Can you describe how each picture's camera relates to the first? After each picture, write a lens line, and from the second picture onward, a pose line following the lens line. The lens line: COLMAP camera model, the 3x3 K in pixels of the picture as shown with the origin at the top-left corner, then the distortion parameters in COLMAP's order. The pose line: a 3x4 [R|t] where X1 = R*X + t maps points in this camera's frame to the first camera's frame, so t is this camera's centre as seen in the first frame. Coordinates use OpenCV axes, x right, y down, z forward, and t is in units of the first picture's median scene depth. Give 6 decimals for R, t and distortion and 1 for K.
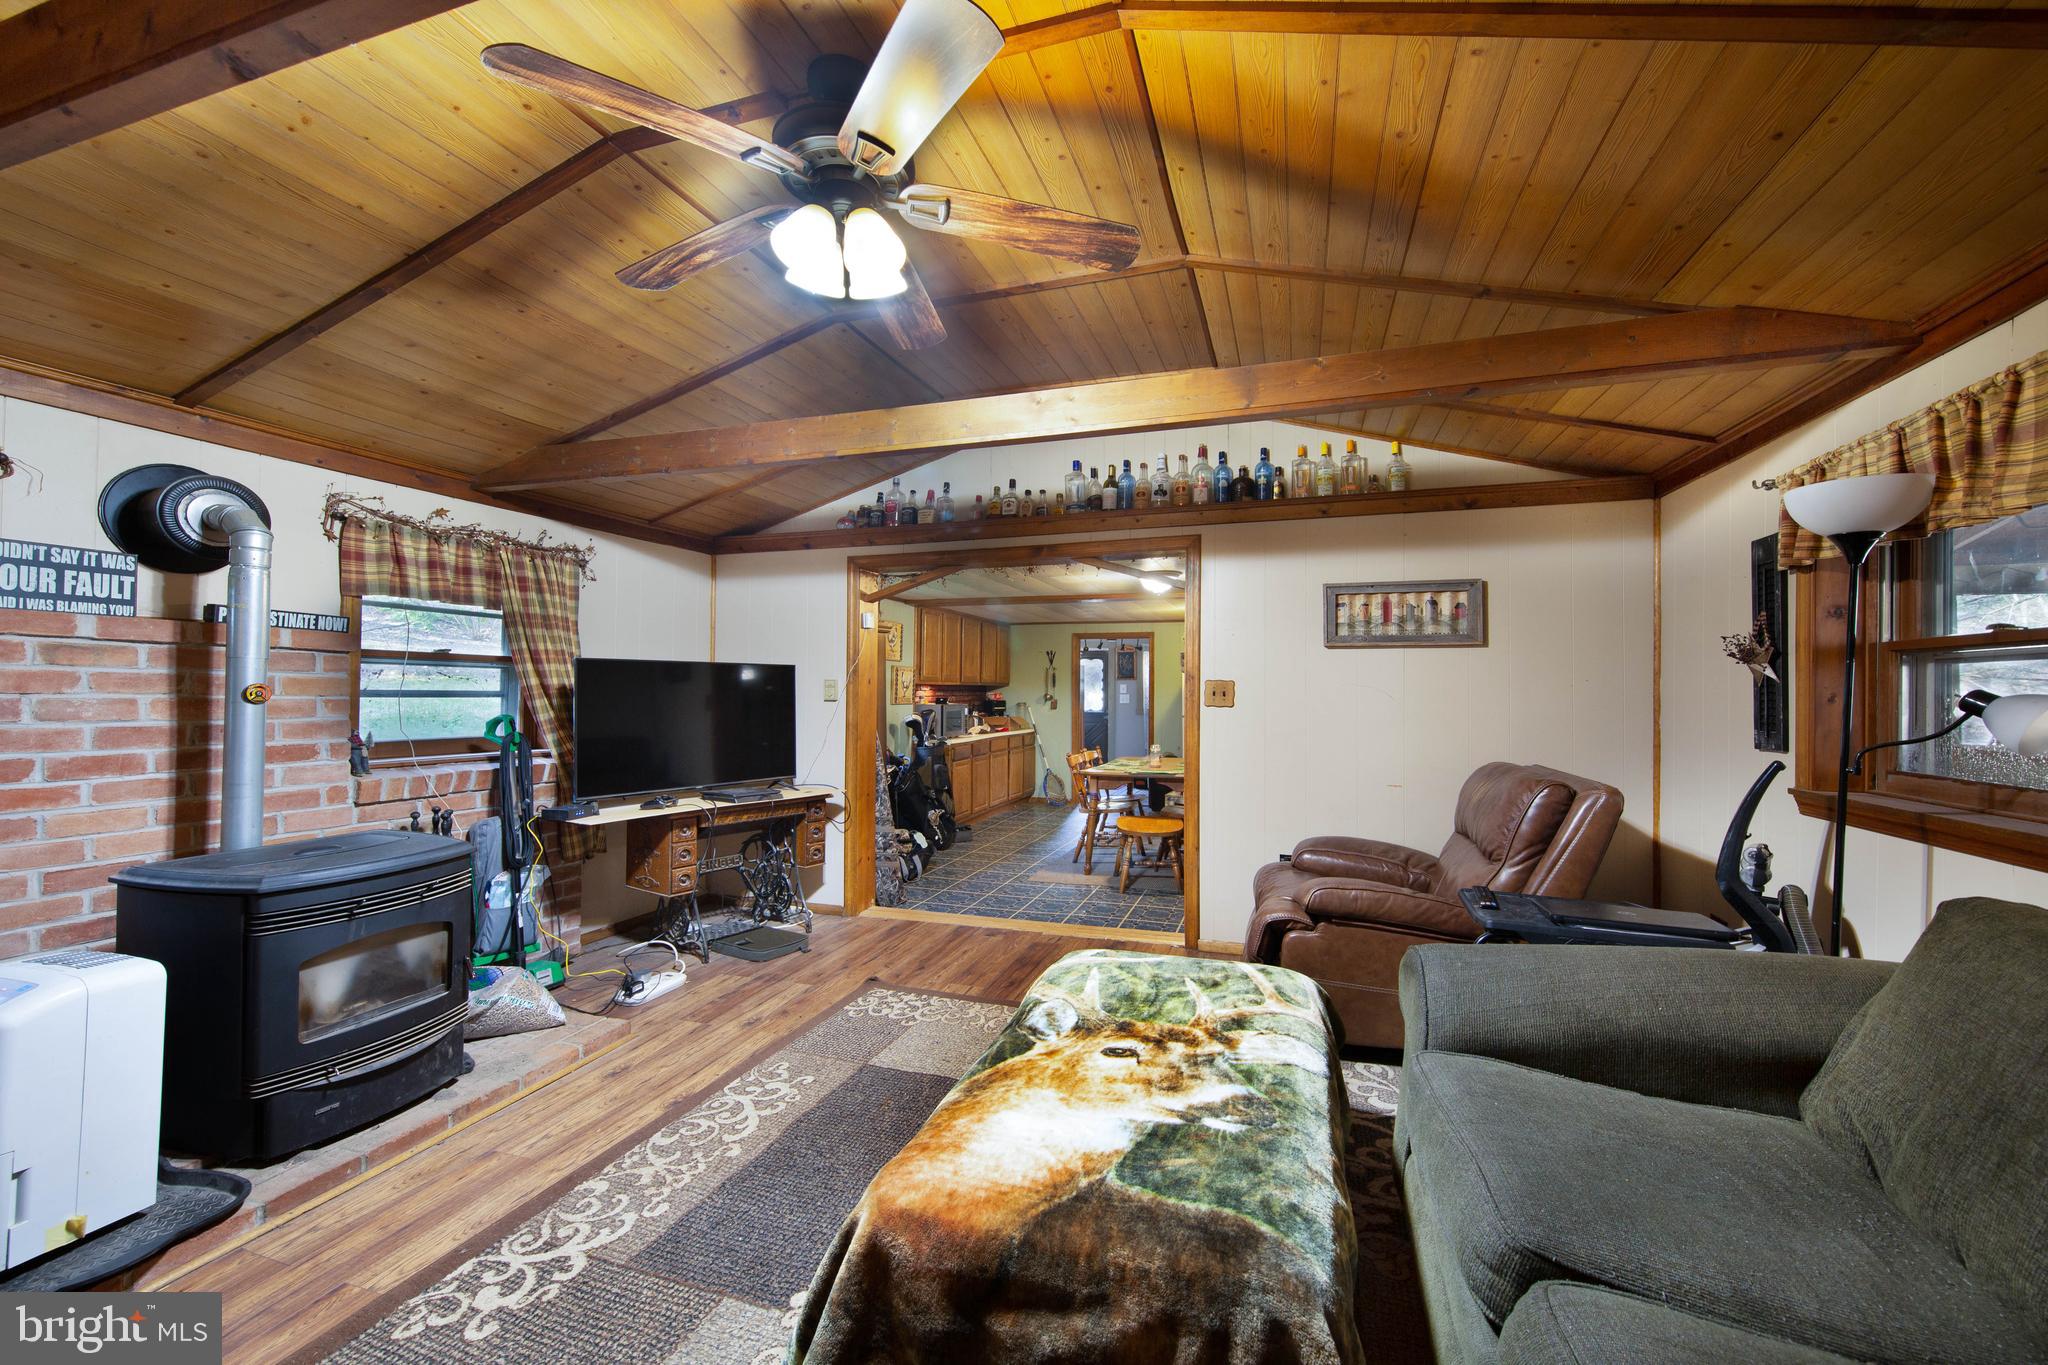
lens RADIAL K [[803.9, 0, 990.8], [0, 803.9, 684.2], [0, 0, 1]] dist [0.000750, -0.000117]
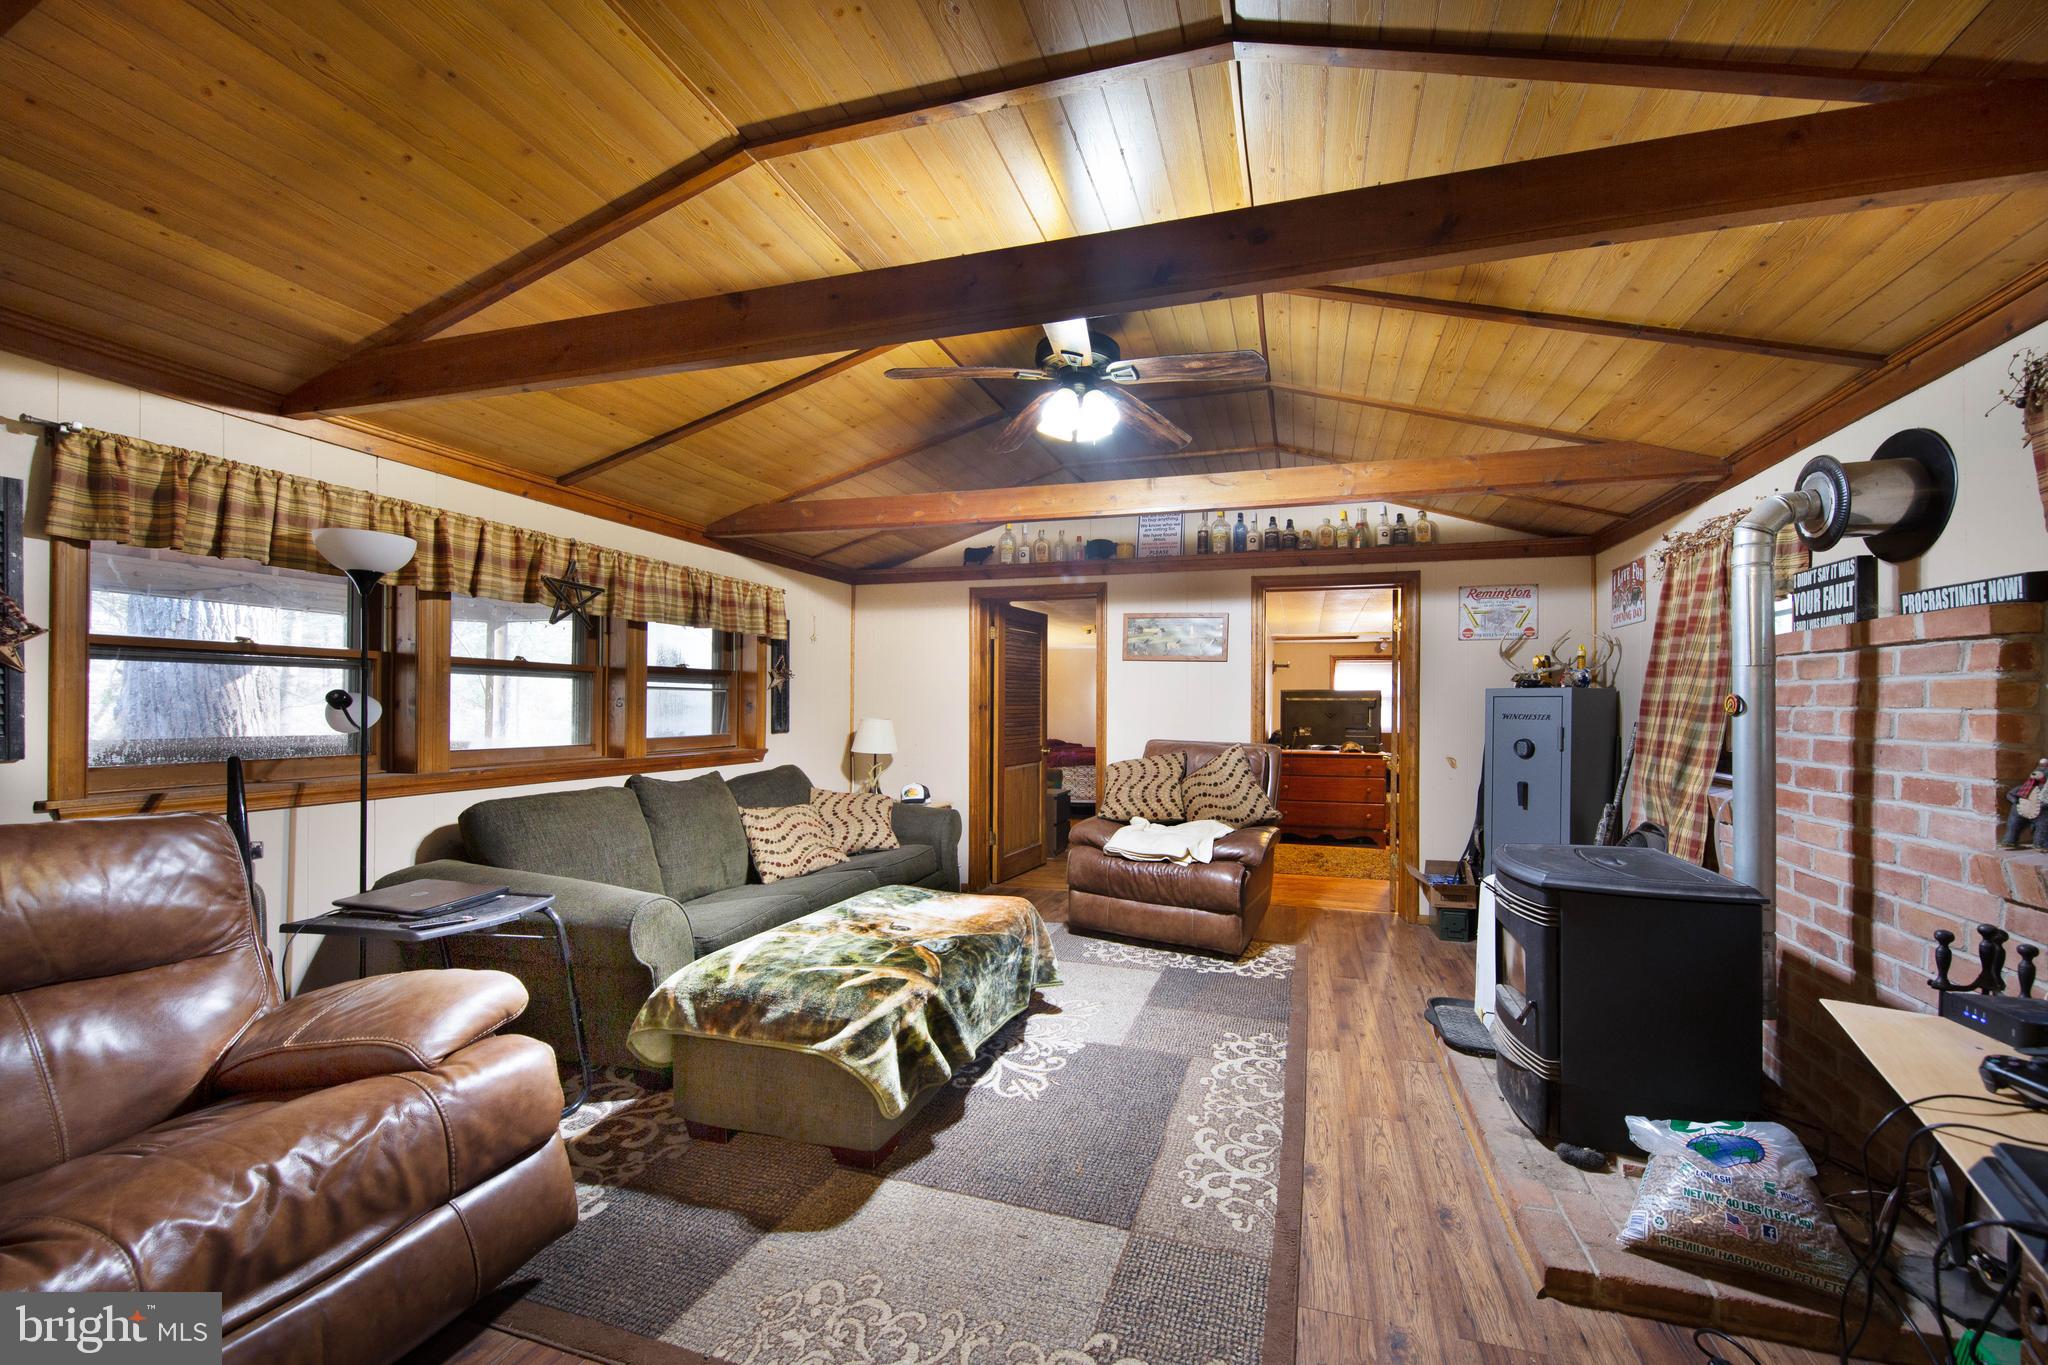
lens RADIAL K [[782.8, 0, 1027.2], [0, 782.8, 704.1], [0, 0, 1]] dist [0.048696, -0.000020]
pose [[-0.999634, -0.010164, -0.025080, -0.042259], [-0.009821, 0.999857, -0.013759, 0.021145], [0.025217, -0.013508, -0.999591, 1.300439]]
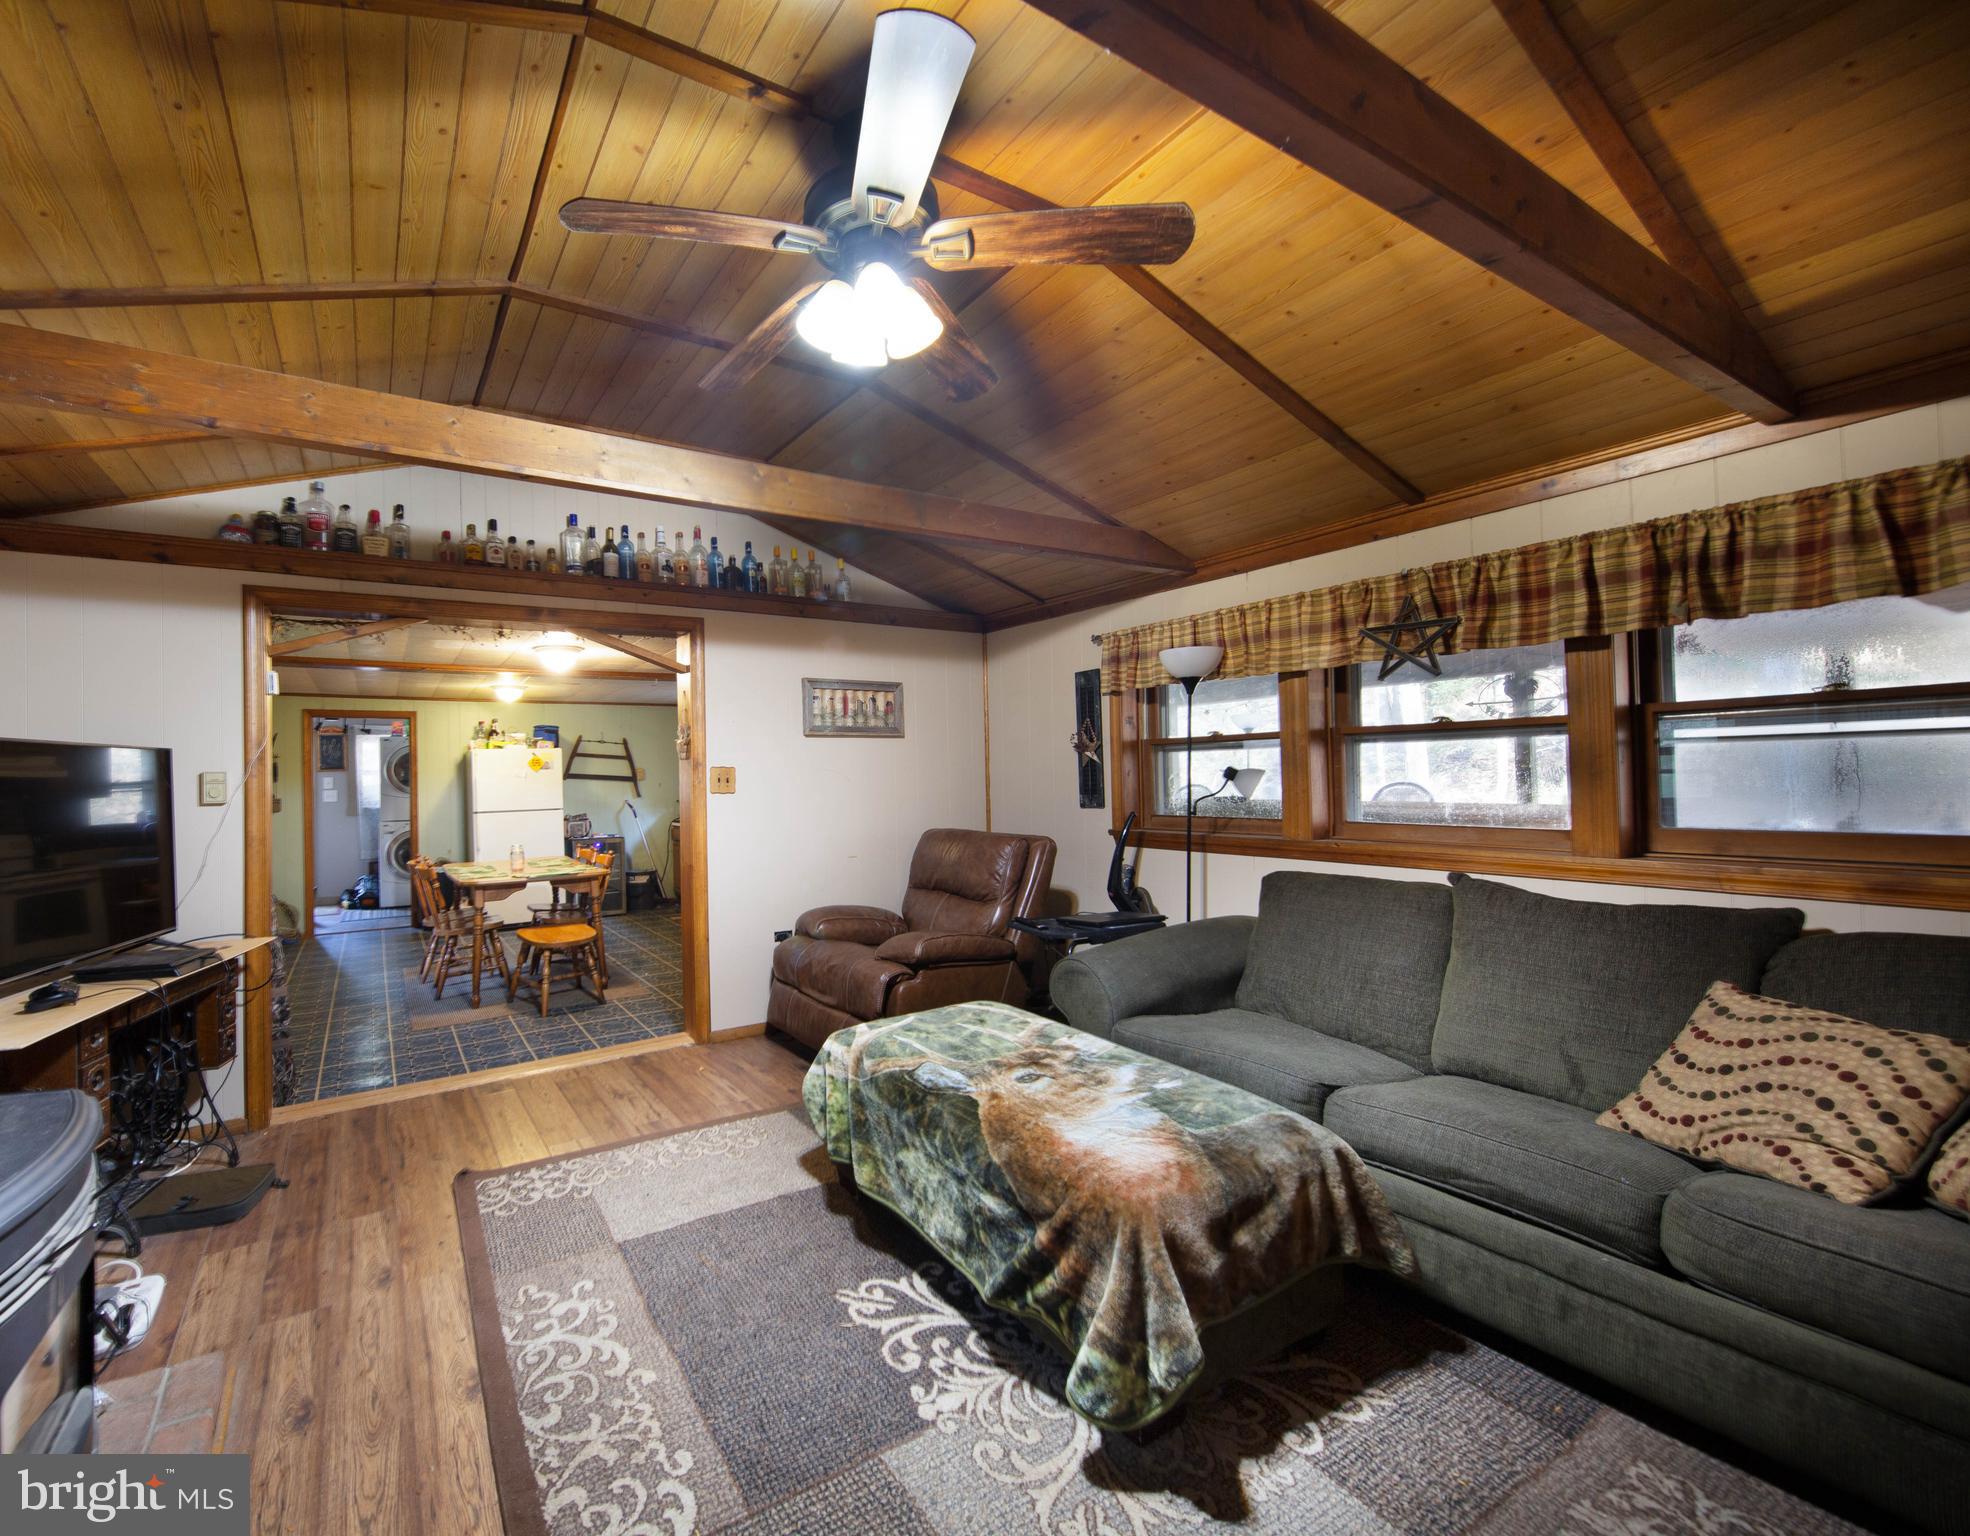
lens RADIAL K [[901.9, 0, 862.1], [0, 901.9, 767.7], [0, 0, 1]] dist [0.004897, -0.000057]
pose [[0.646228, -0.009208, 0.763089, -0.530947], [0.015626, 0.999877, -0.001168, 0.000007], [-0.762984, 0.012679, 0.646293, 0.171437]]
